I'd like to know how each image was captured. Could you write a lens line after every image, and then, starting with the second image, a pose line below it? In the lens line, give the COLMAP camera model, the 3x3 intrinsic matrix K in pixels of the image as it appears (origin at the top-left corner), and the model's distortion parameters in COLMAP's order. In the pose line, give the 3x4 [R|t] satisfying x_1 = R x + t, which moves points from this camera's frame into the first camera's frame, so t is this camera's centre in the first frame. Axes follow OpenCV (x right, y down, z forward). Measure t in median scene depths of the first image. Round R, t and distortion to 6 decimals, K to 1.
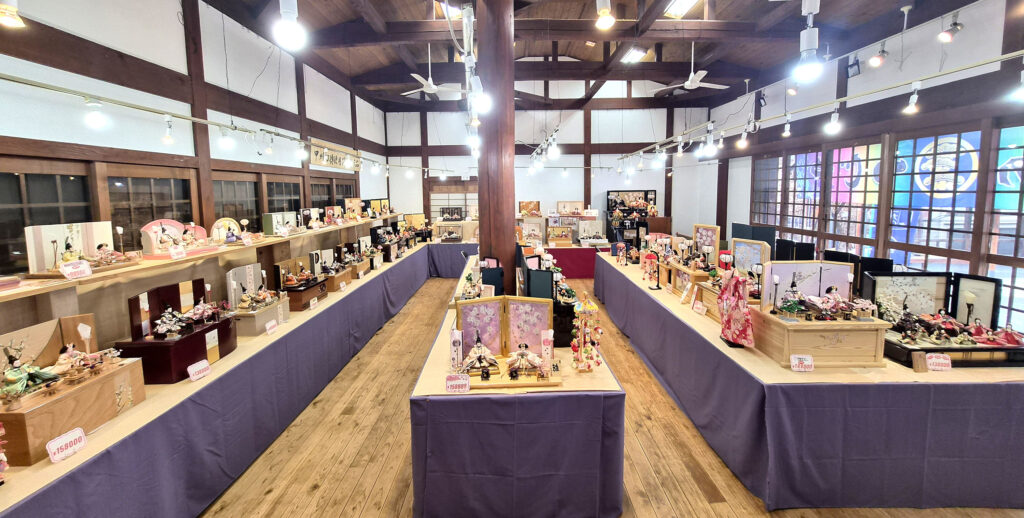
lens RADIAL K [[401.7, 0, 509.5], [0, 401.7, 227.3], [0, 0, 1]] dist [-0.001381, 0.000346]
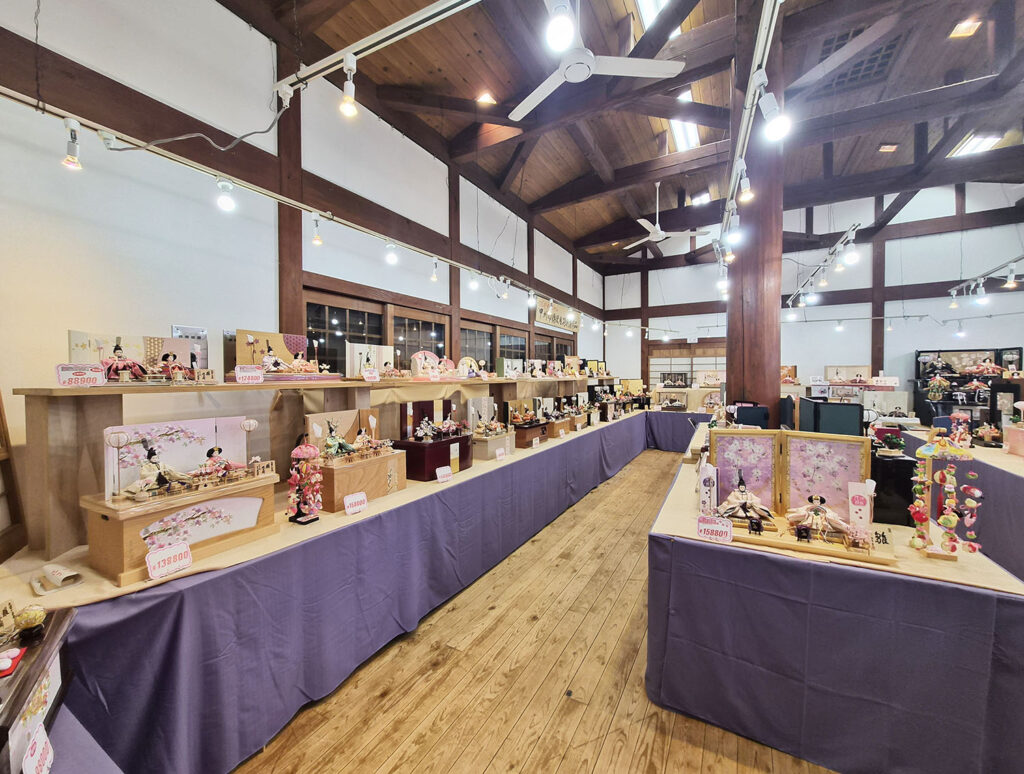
lens RADIAL K [[410.7, 0, 497.0], [0, 410.7, 383.5], [0, 0, 1]] dist [-0.001663, -0.000272]
pose [[0.862435, 0.019572, -0.505790, -0.065005], [-0.053831, 0.997132, -0.053204, 0.119704], [0.503298, 0.073112, 0.861014, 0.067307]]
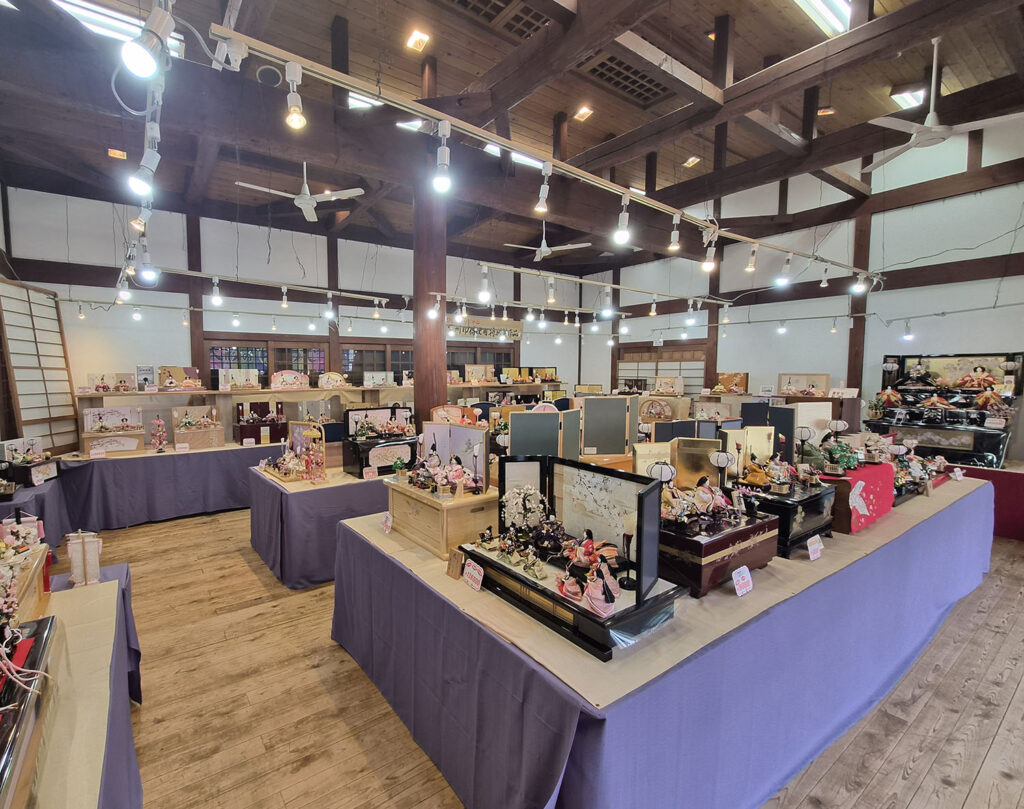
lens RADIAL K [[471.6, 0, 435.8], [0, 471.6, 406.3], [0, 0, 1]] dist [-0.000026, -0.000154]
pose [[0.545701, 0.073112, -0.834785, 1.257659], [-0.079942, 0.996185, 0.034990, 0.014498], [0.834158, 0.047640, 0.549464, 0.354525]]
